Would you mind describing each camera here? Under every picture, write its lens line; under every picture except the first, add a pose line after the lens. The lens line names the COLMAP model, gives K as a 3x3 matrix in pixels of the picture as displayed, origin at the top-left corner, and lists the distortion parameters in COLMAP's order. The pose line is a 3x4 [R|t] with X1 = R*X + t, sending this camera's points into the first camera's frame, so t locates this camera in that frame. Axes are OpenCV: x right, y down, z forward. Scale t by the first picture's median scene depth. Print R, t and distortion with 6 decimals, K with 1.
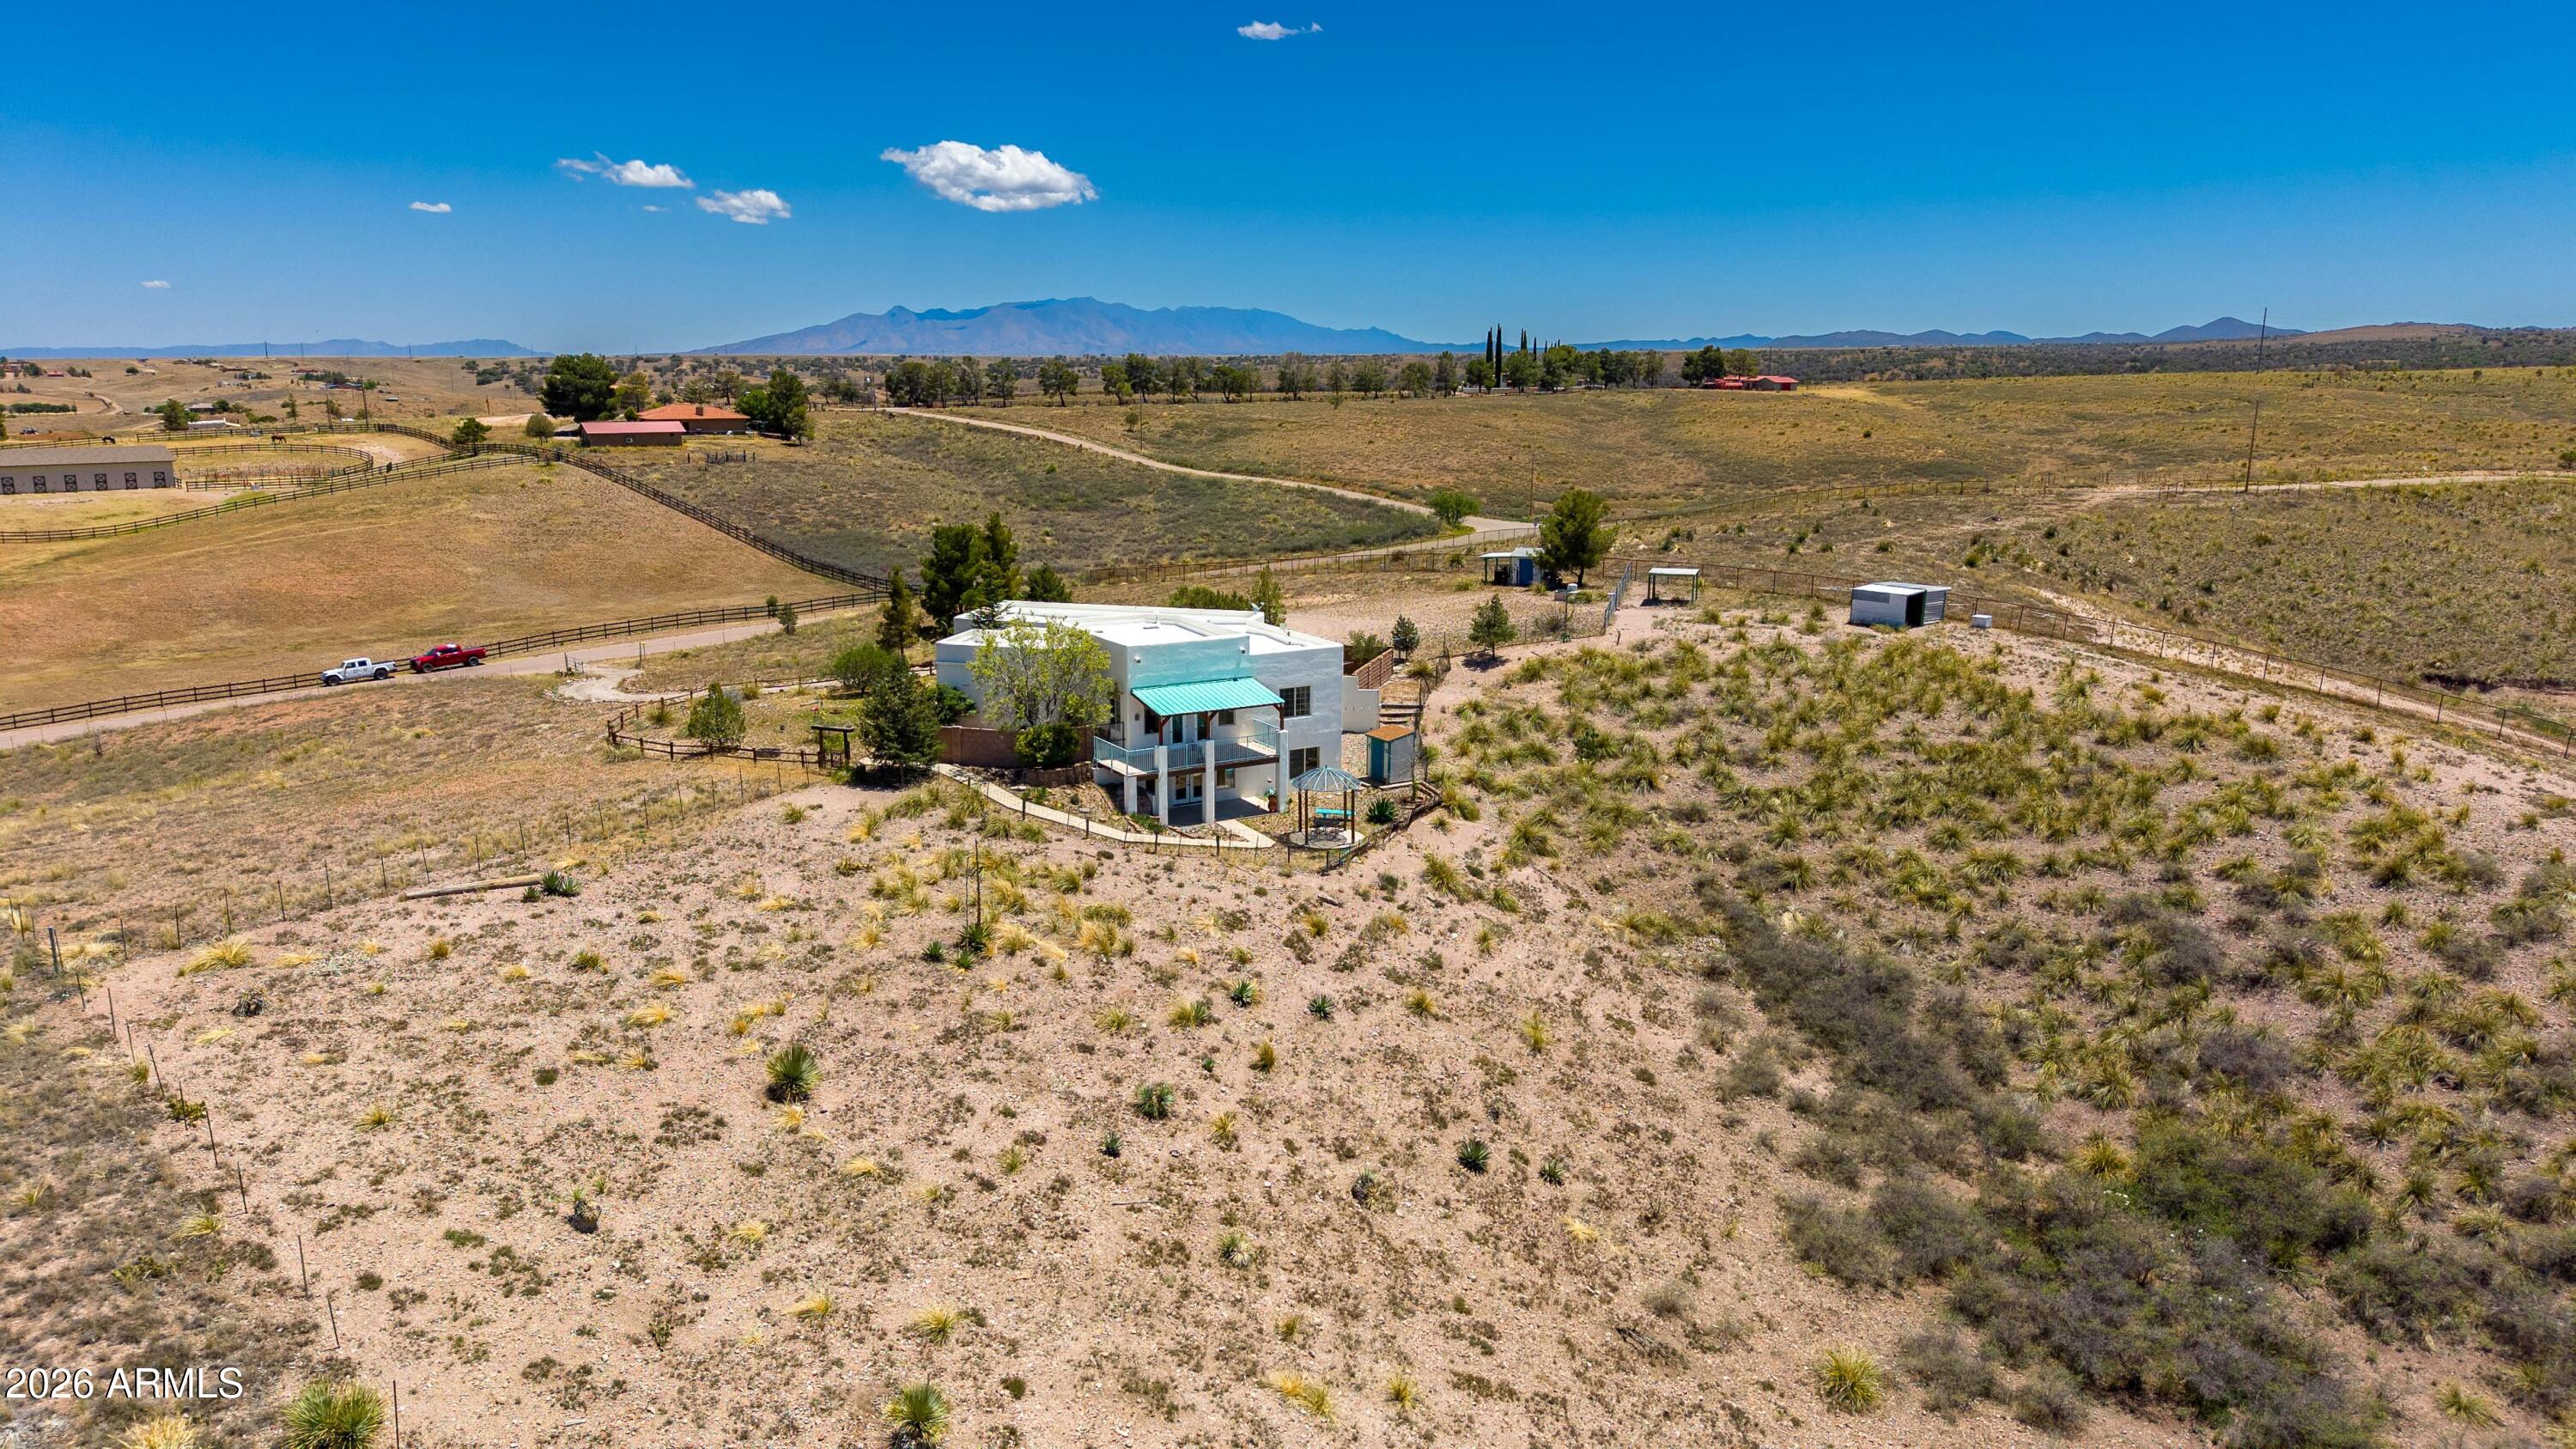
lens RADIAL K [[1735.2, 0, 1300.0], [0, 1735.2, 716.7], [0, 0, 1]] dist [0.027711, -0.022068]
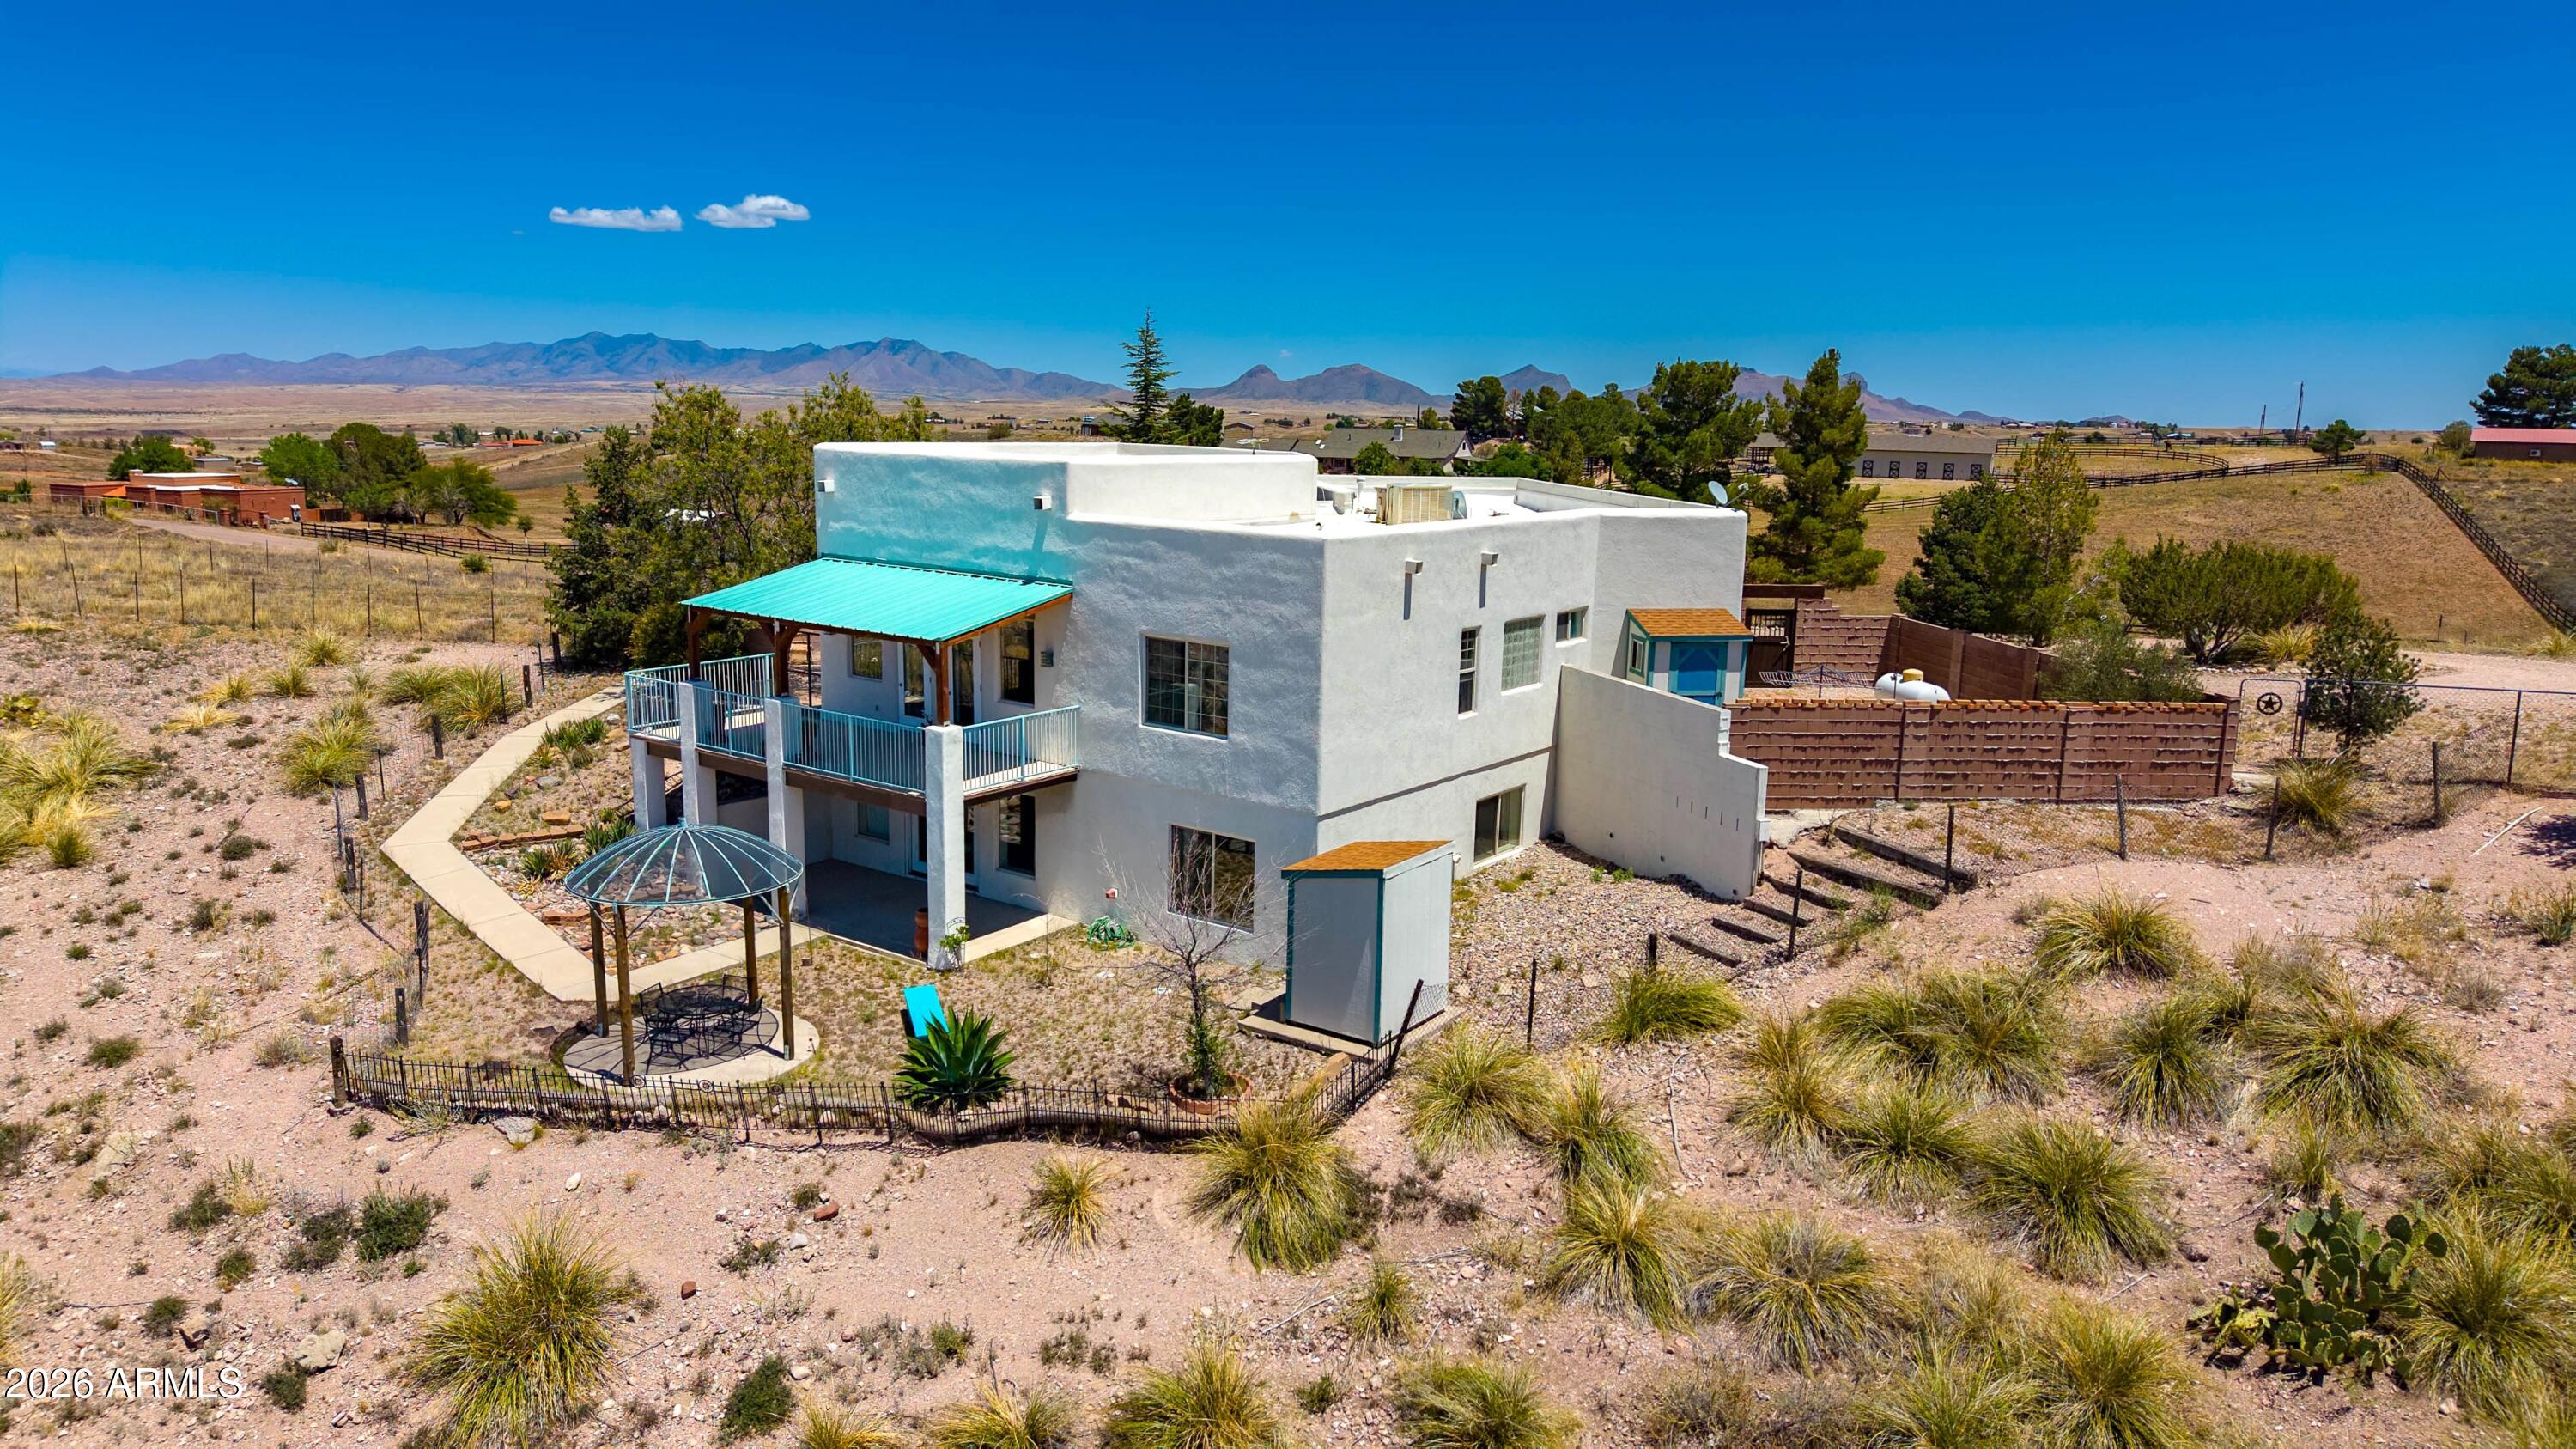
lens RADIAL K [[1735.2, 0, 1307.7], [0, 1735.2, 726.5], [0, 0, 1]] dist [0.027711, -0.022068]
pose [[0.383078, 0.174059, -0.907168, 0.306264], [-0.211548, 0.972516, 0.097265, -0.037856], [0.899165, 0.154649, 0.409372, 0.877257]]
